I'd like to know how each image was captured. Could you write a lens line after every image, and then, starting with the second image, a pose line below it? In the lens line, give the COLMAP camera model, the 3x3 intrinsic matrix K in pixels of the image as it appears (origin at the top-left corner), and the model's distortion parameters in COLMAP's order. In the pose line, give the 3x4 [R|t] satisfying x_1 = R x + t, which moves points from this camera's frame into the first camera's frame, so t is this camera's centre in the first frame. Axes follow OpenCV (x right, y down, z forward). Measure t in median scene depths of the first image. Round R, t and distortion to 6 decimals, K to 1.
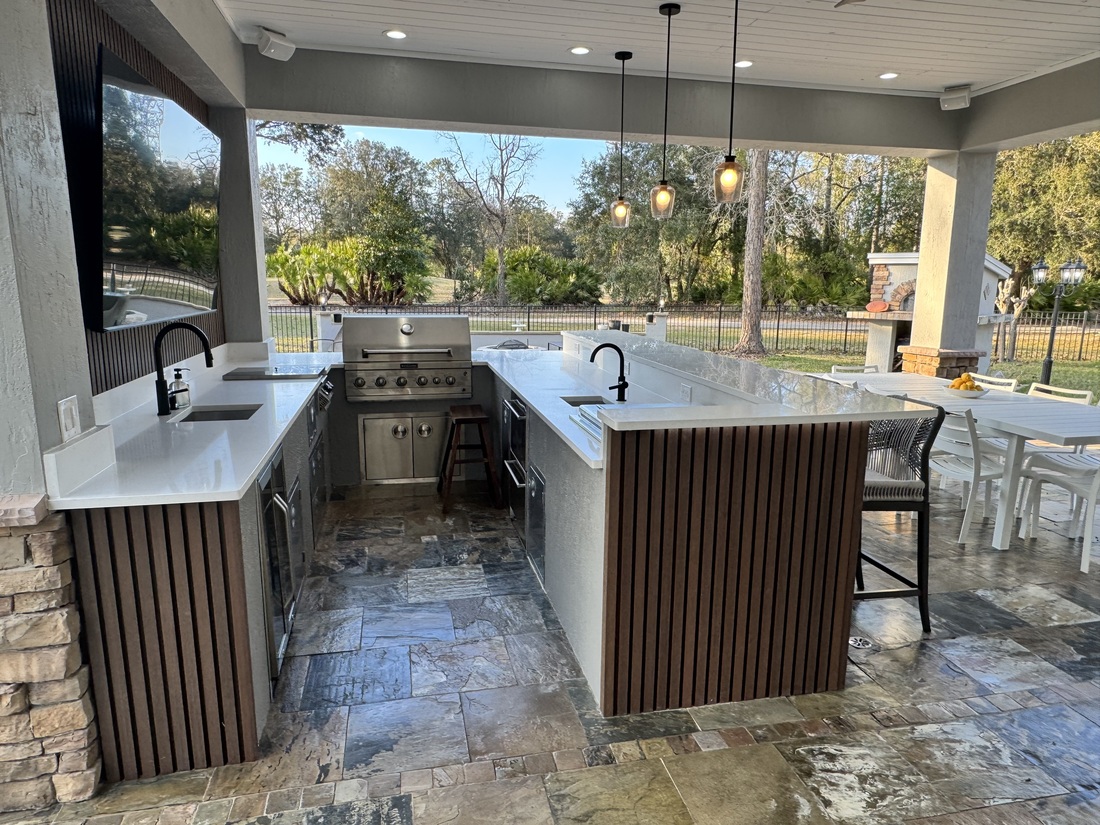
lens RADIAL K [[702.5, 0, 550.3], [0, 702.5, 414.2], [0, 0, 1]] dist [-0.005365, 0.001919]
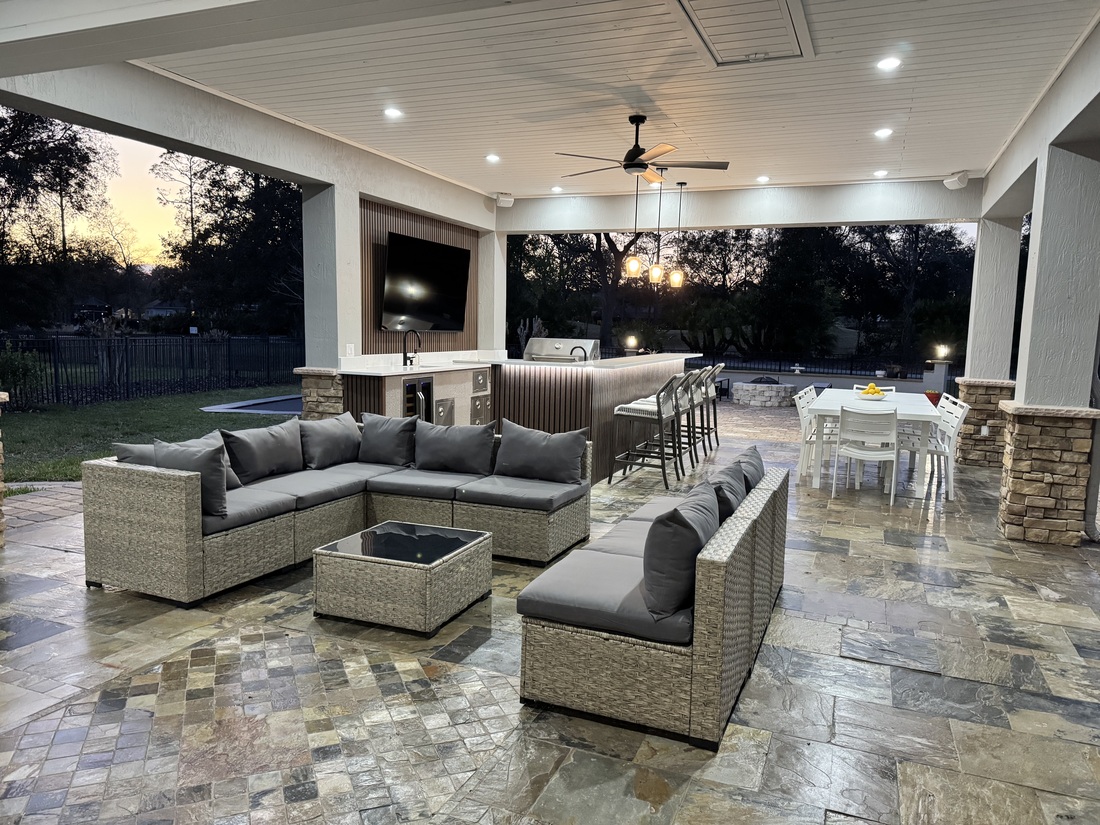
lens RADIAL K [[770.7, 0, 552.5], [0, 770.7, 412.0], [0, 0, 1]] dist [0.026071, -0.032578]
pose [[0.826708, 0.073363, -0.557828, 0.119685], [-0.123555, 0.990933, -0.052788, 0.020462], [0.548898, 0.112563, 0.828276, -0.081110]]
